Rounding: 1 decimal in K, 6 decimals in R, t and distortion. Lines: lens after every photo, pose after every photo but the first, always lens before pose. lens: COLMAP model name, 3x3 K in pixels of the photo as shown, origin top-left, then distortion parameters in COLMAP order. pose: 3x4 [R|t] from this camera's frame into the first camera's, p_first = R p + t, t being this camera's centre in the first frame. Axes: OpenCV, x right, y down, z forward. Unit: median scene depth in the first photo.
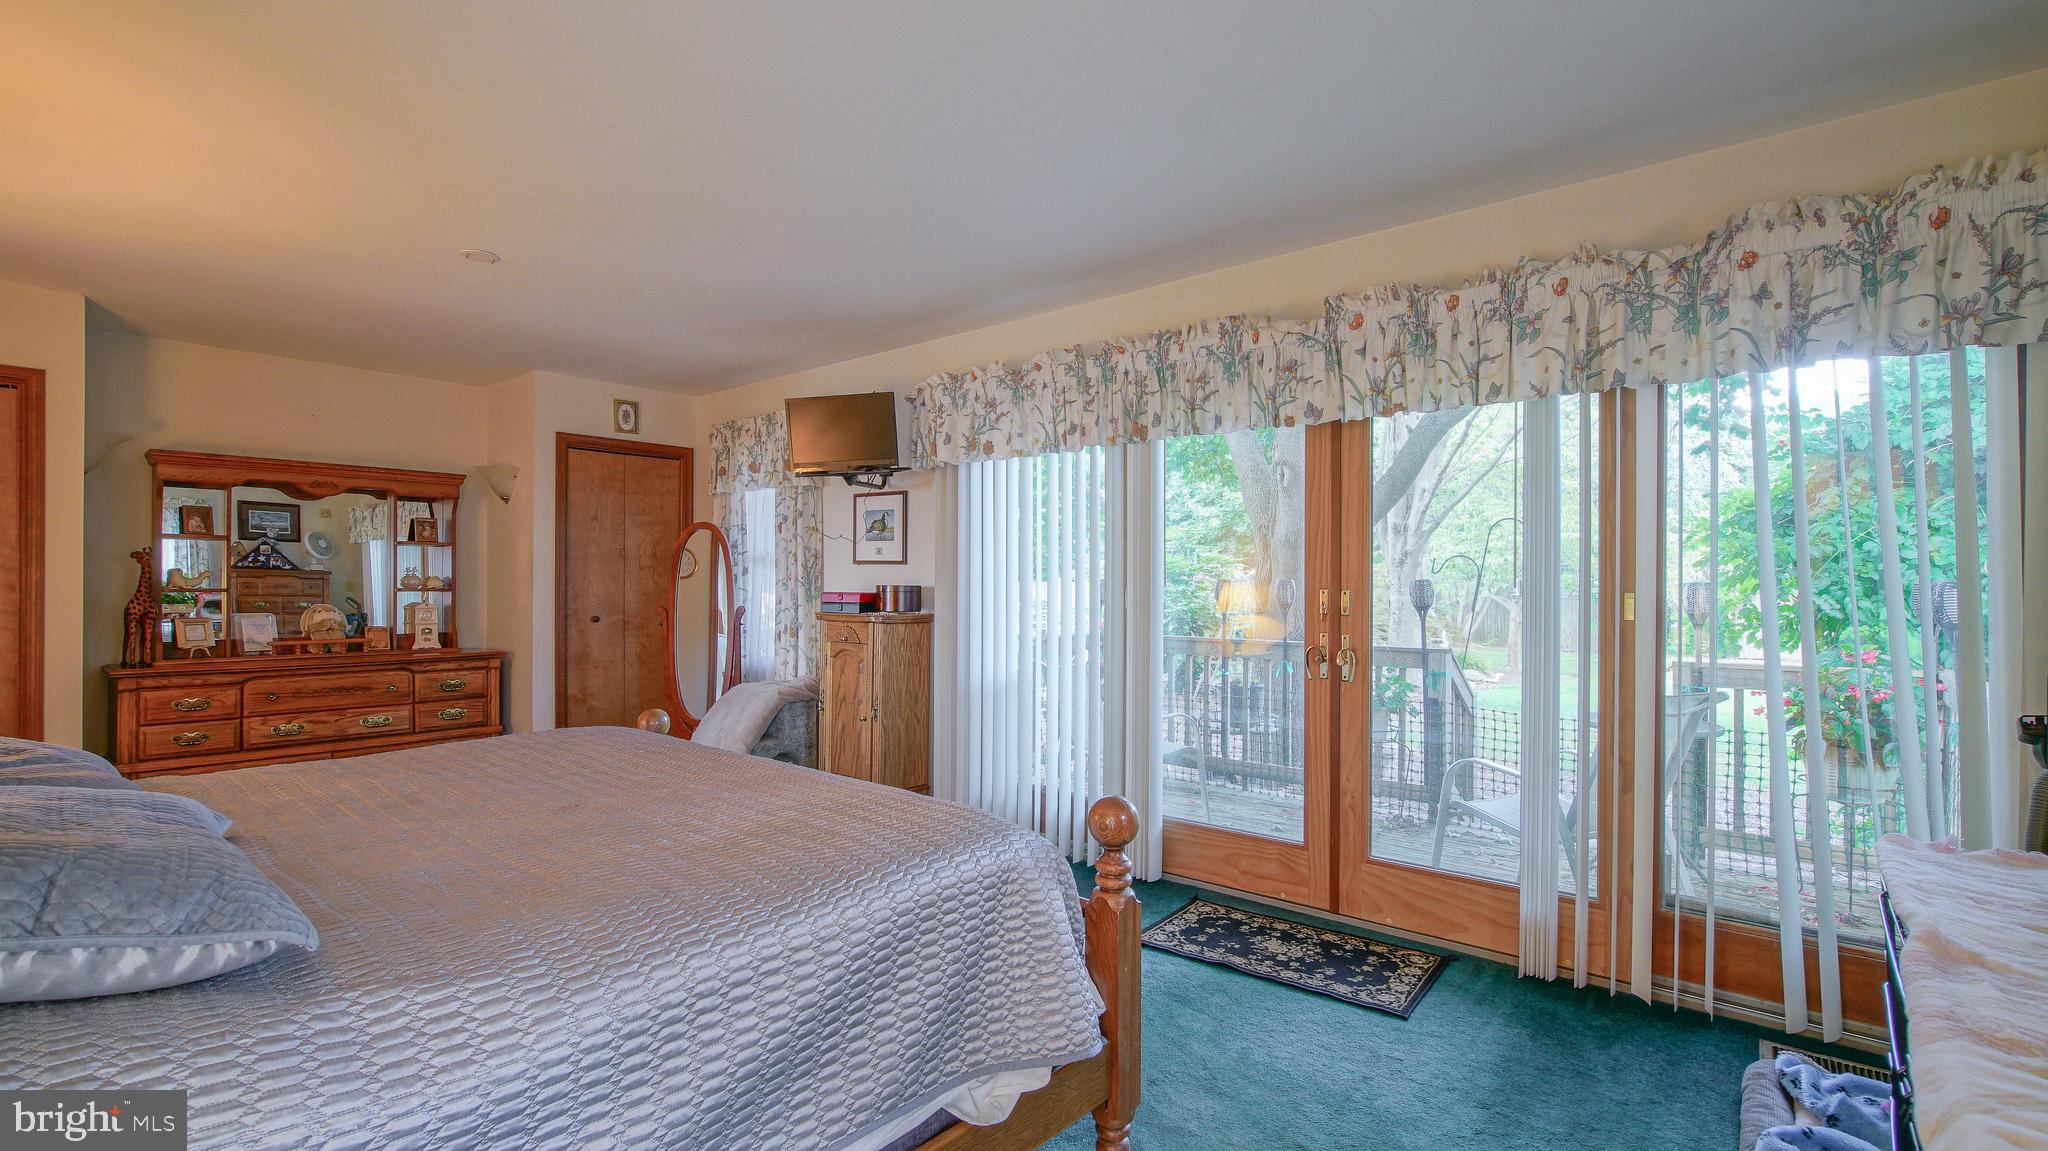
lens RADIAL K [[970.5, 0, 1024.0], [0, 970.5, 574.7], [0, 0, 1]] dist [-0.001274, 0.000012]
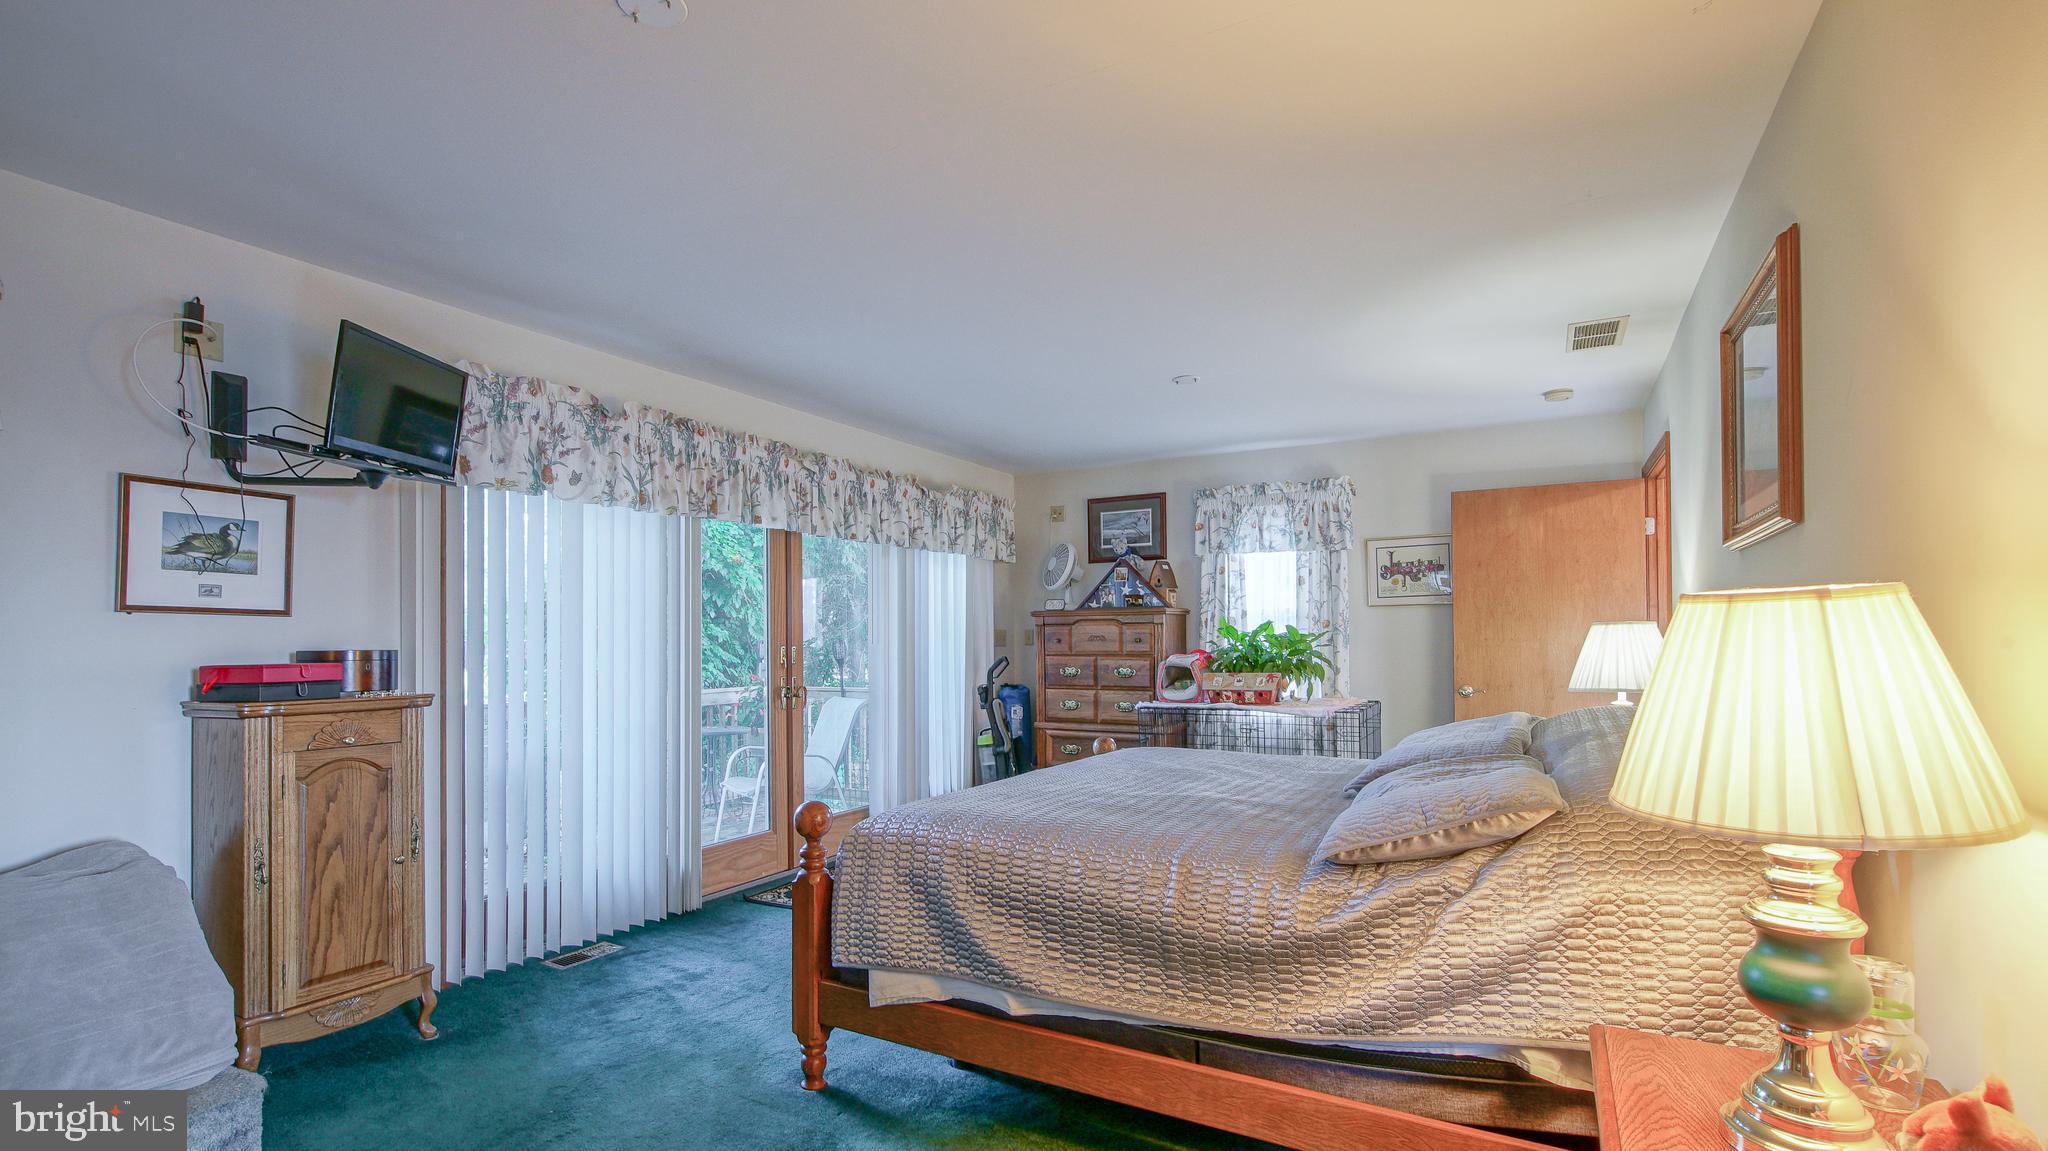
lens RADIAL K [[934.2, 0, 1025.2], [0, 934.2, 635.3], [0, 0, 1]] dist [-0.001096, 0.000041]
pose [[-0.227705, 0.008803, 0.973690, -1.001047], [0.006602, 0.999950, -0.007497, 0.010639], [-0.973708, 0.004722, -0.227752, 0.863925]]
